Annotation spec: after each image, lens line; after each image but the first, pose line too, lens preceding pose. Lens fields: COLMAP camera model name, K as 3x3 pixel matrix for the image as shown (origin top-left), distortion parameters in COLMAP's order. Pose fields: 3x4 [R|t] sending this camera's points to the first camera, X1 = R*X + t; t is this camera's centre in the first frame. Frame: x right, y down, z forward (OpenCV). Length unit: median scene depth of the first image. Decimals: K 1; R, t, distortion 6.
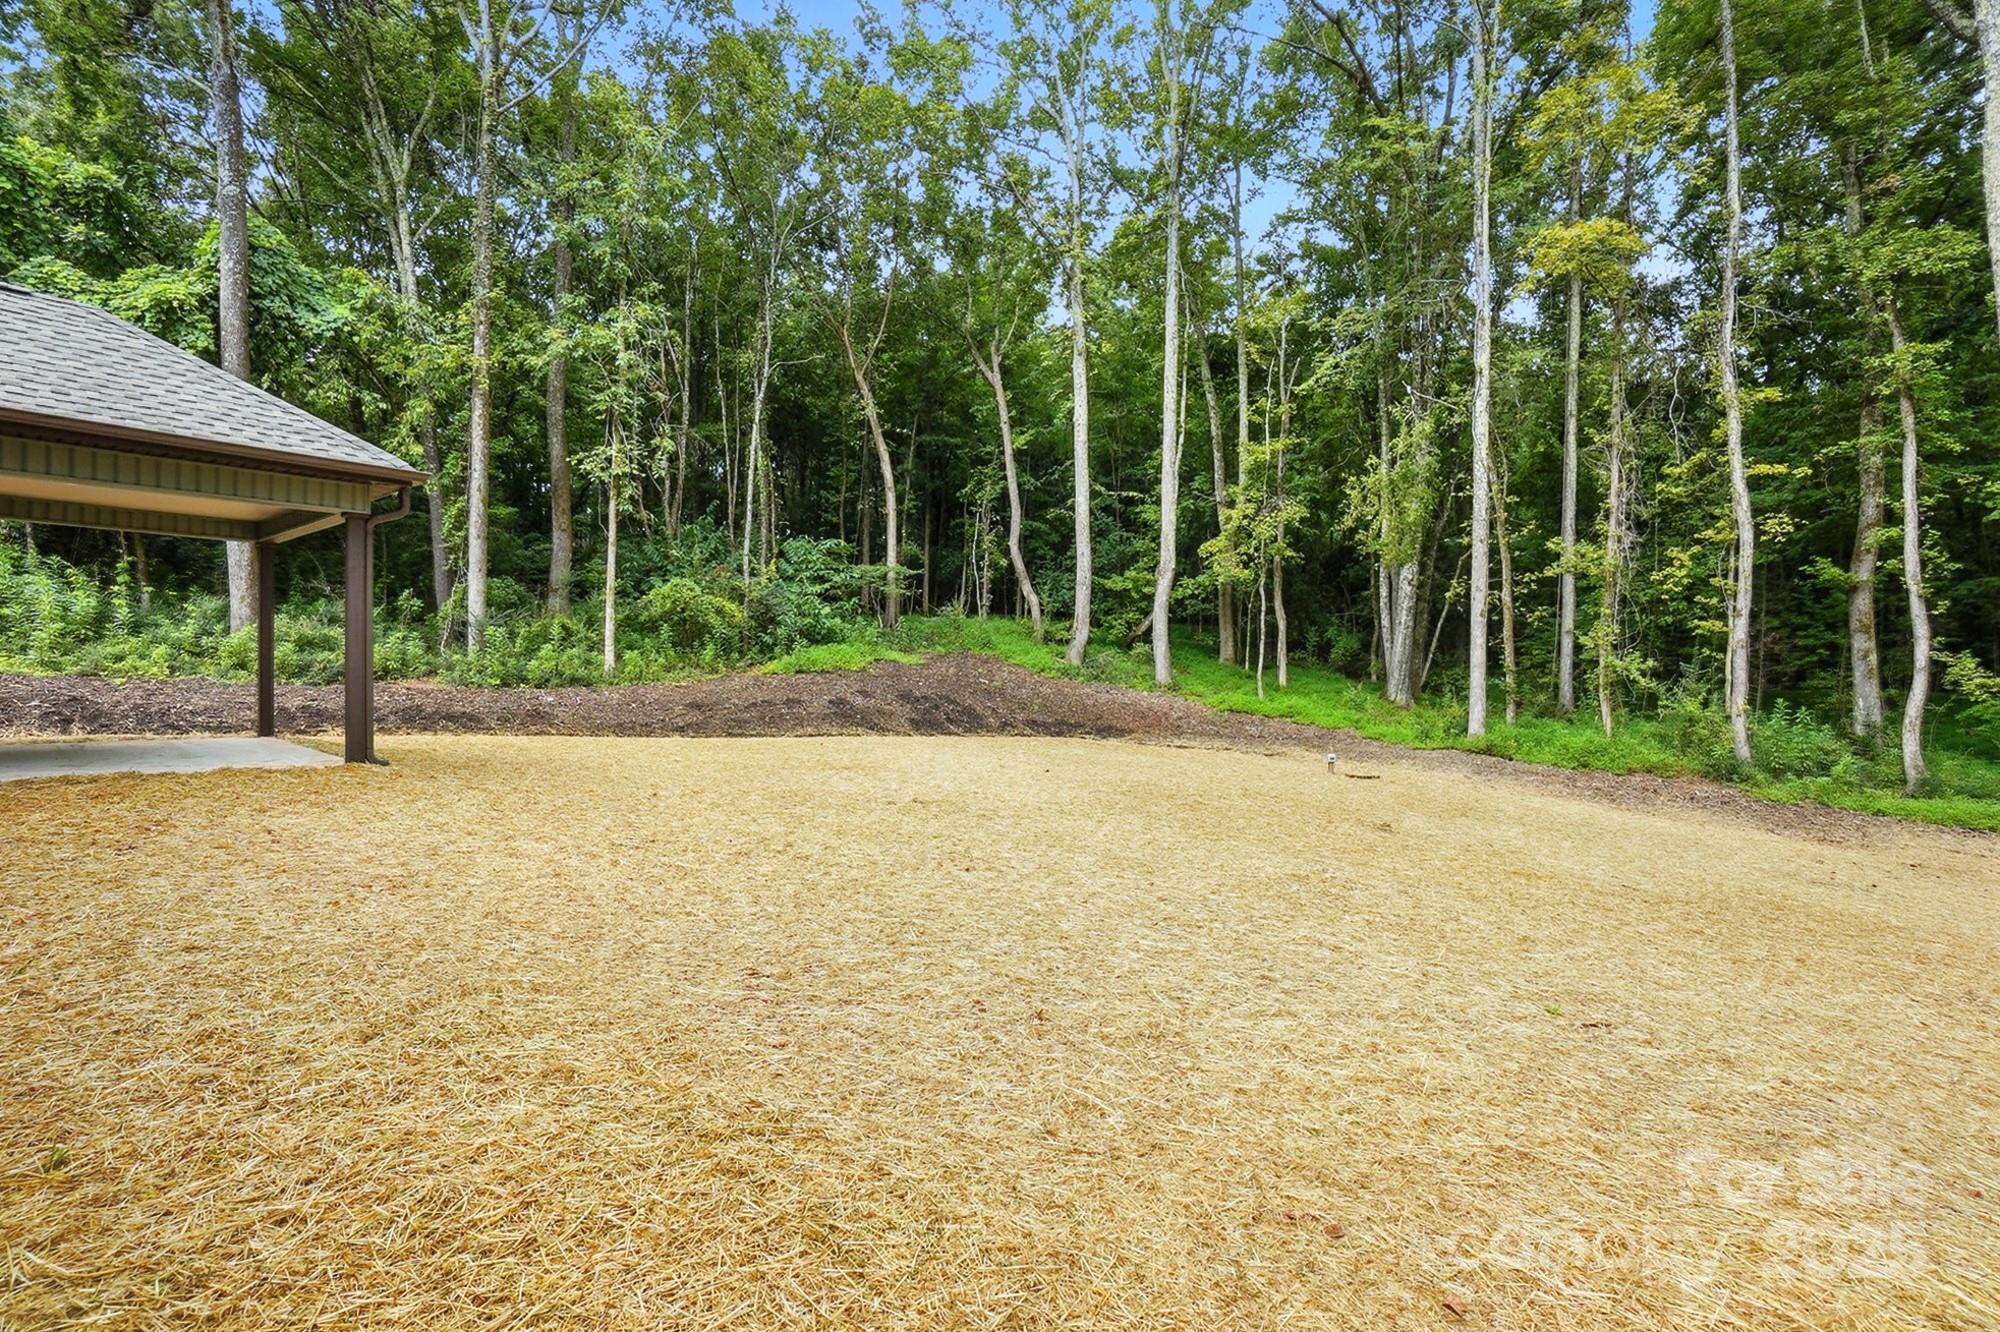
lens RADIAL K [[893.3, 0, 985.0], [0, 893.3, 662.7], [0, 0, 1]] dist [-0.064031, 0.024424]
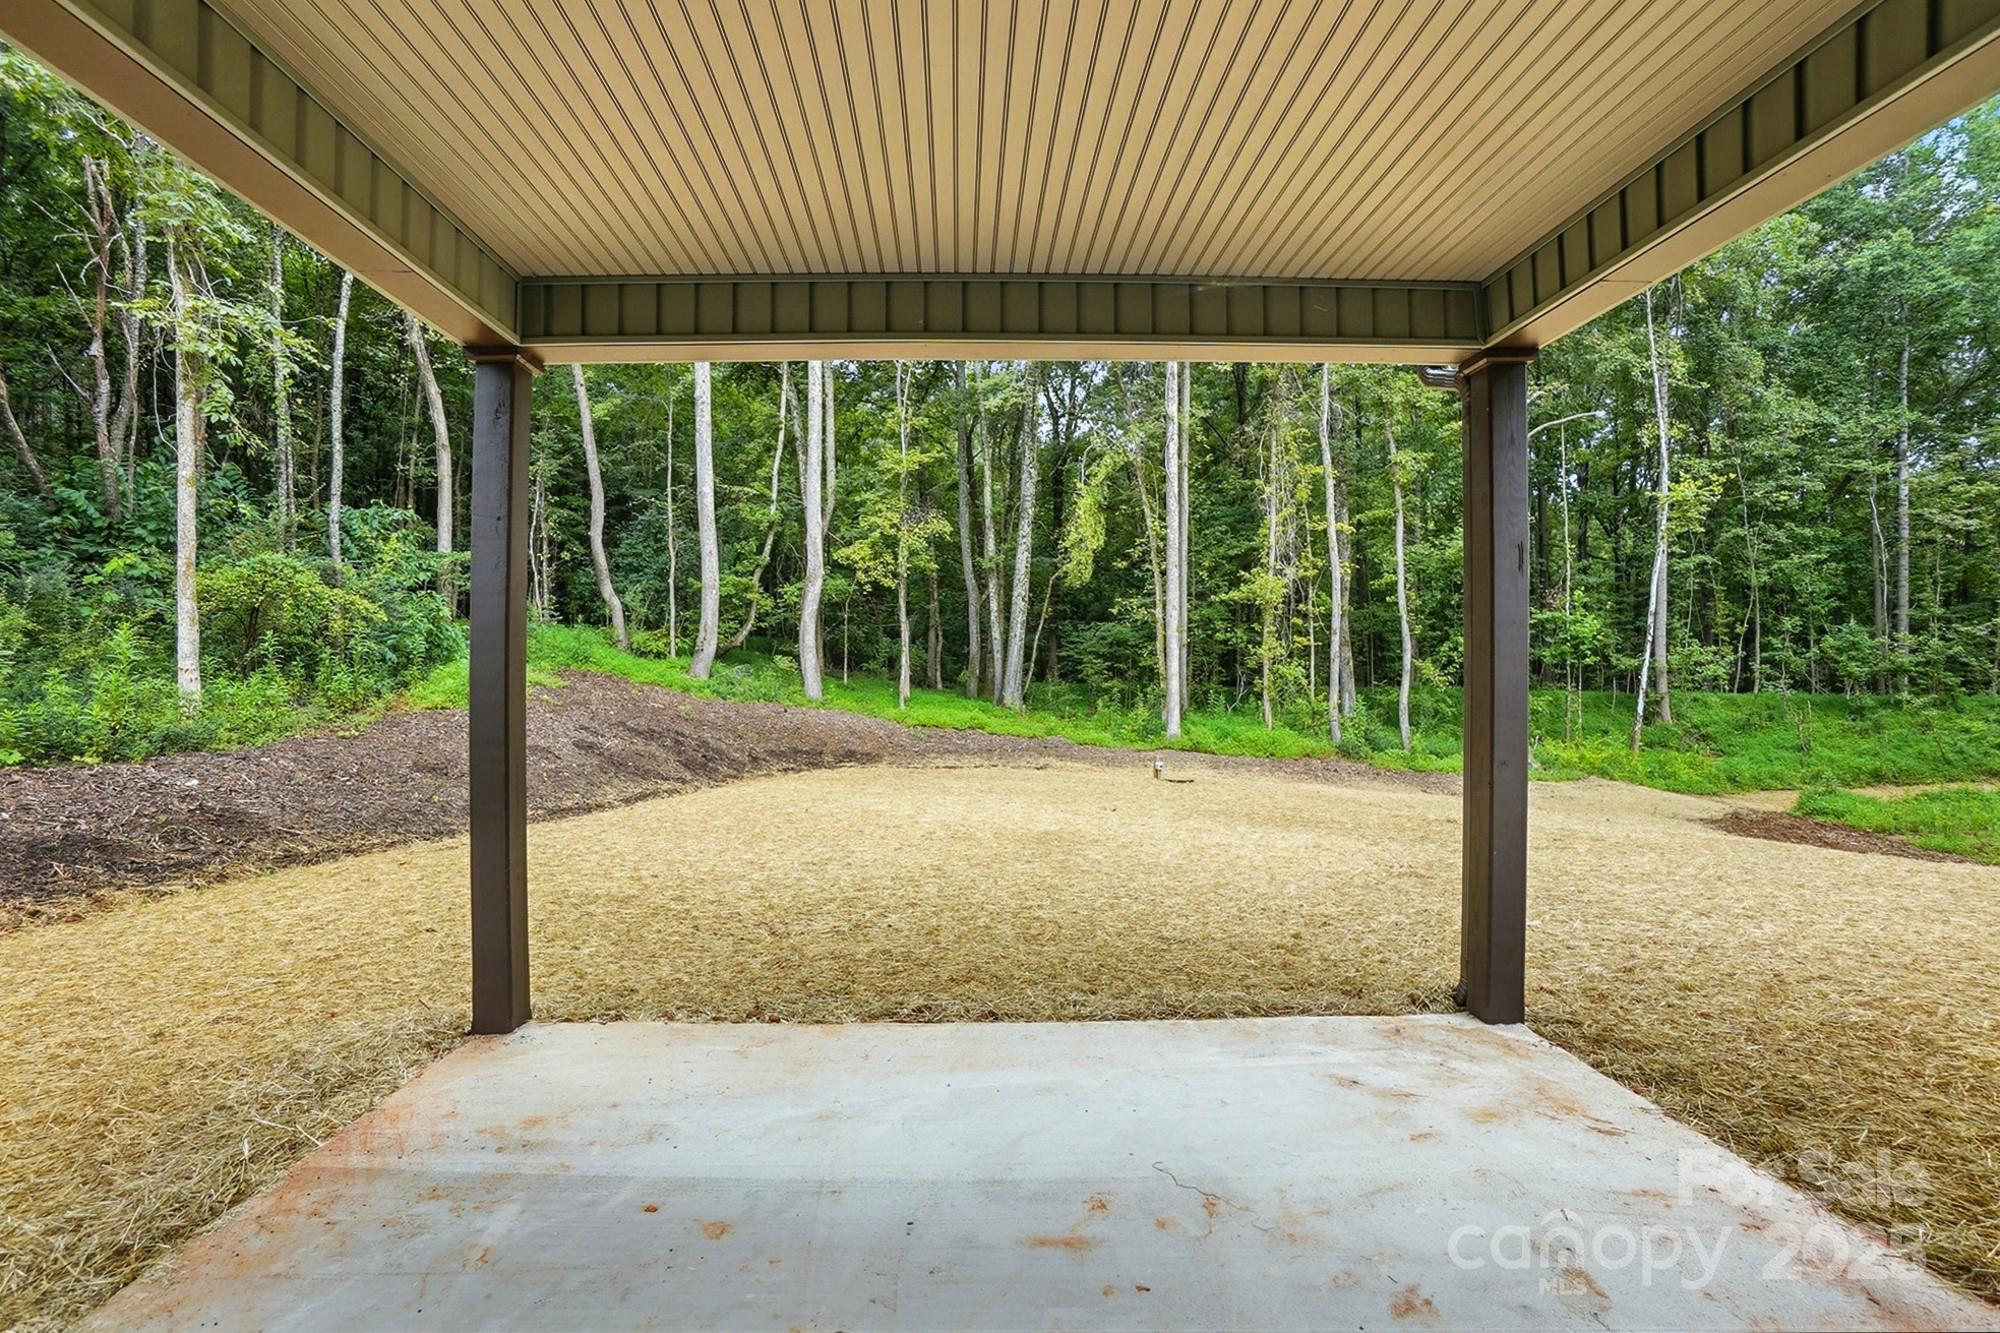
lens RADIAL K [[893.3, 0, 985.0], [0, 893.3, 663.2], [0, 0, 1]] dist [-0.064031, 0.024424]
pose [[0.762719, -0.011846, 0.646622, -0.256528], [0.017644, 0.999841, -0.002494, -0.008976], [-0.646490, 0.013312, 0.762807, 0.186289]]
